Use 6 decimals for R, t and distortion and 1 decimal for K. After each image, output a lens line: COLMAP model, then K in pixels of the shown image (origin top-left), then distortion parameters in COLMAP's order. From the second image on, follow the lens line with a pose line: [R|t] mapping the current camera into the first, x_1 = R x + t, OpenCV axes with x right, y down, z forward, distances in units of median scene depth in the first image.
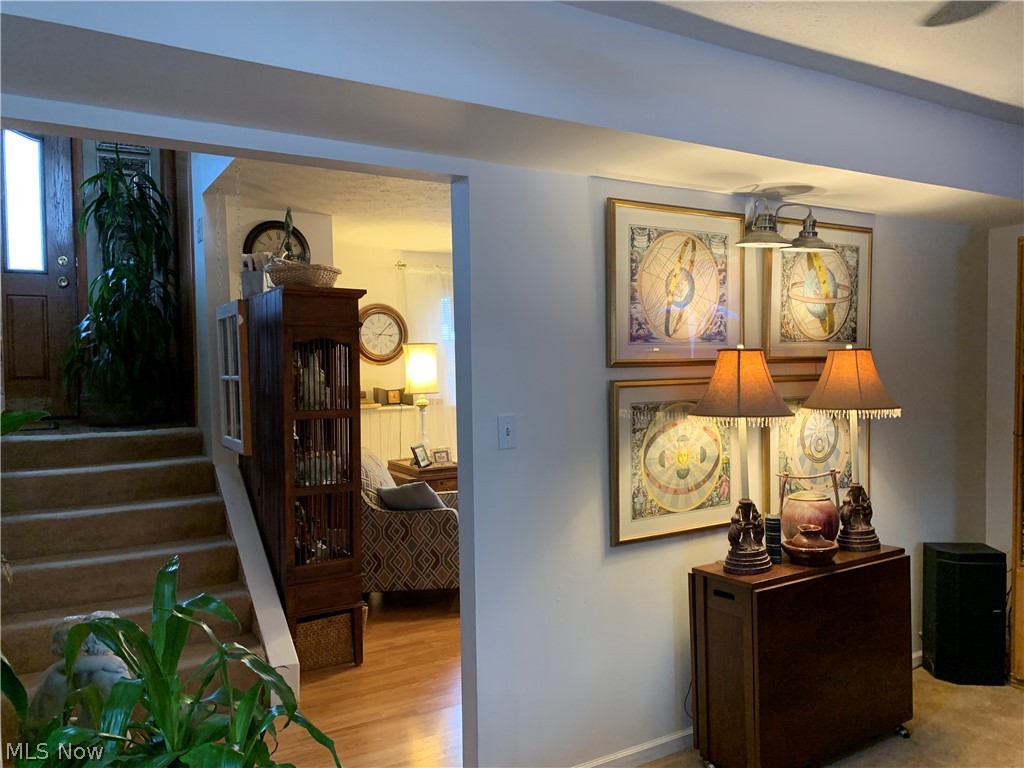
lens RADIAL K [[773.2, 0, 505.1], [0, 773.2, 389.9], [0, 0, 1]] dist [0.032797, -0.045333]
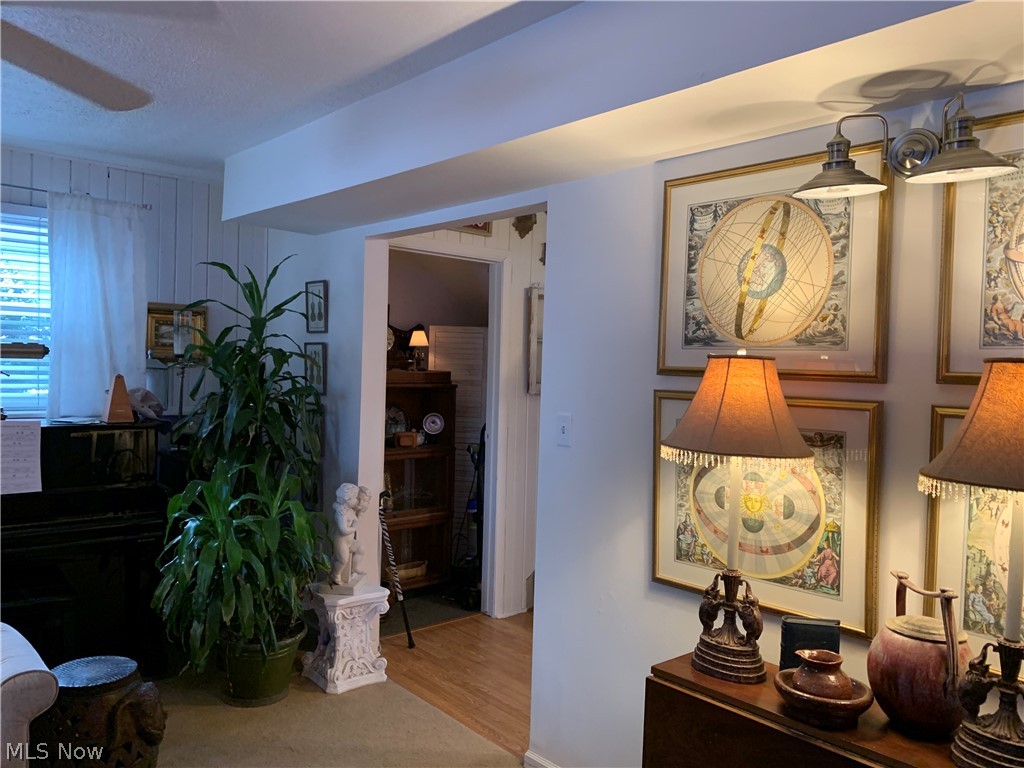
lens RADIAL K [[772.7, 0, 502.8], [0, 772.7, 385.7], [0, 0, 1]] dist [0.046385, -0.057933]
pose [[0.202441, 0.046568, -0.978187, 0.907816], [-0.068967, 0.997067, 0.033194, -0.032075], [0.976863, 0.060743, 0.205058, 0.618554]]
